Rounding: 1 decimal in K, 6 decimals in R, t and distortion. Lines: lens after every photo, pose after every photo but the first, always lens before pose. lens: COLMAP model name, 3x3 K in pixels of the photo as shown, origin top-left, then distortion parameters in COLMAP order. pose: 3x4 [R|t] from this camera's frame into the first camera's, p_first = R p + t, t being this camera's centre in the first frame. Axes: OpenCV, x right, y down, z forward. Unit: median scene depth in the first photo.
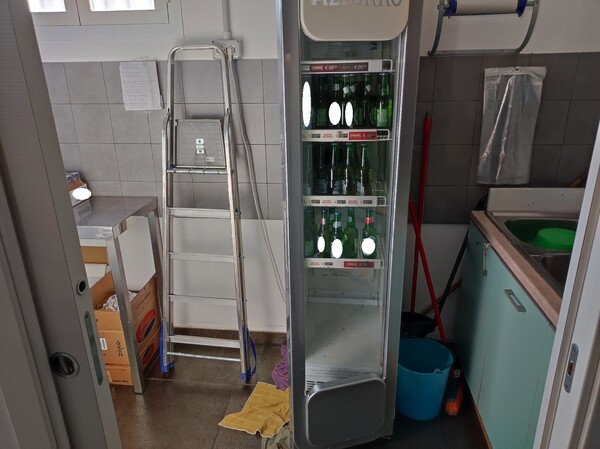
lens RADIAL K [[442.3, 0, 299.8], [0, 442.3, 225.2], [0, 0, 1]] dist [0.022341, -0.015477]
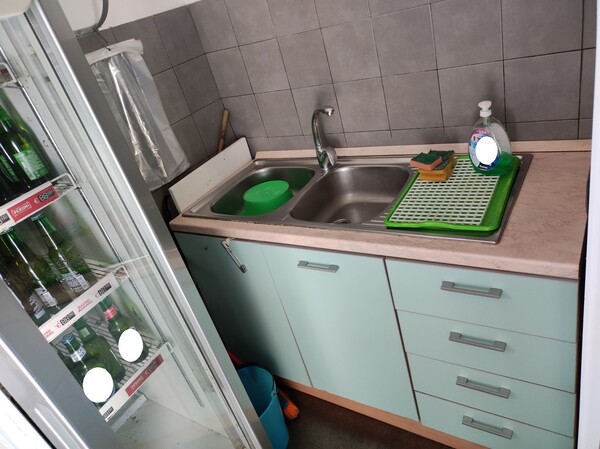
lens RADIAL K [[442.3, 0, 298.9], [0, 442.3, 220.8], [0, 0, 1]] dist [0.022341, -0.015477]
pose [[0.433667, -0.520702, 0.735393, -0.116885], [0.539021, 0.803914, 0.251354, -0.120900], [-0.722073, 0.287388, 0.629300, 0.341819]]
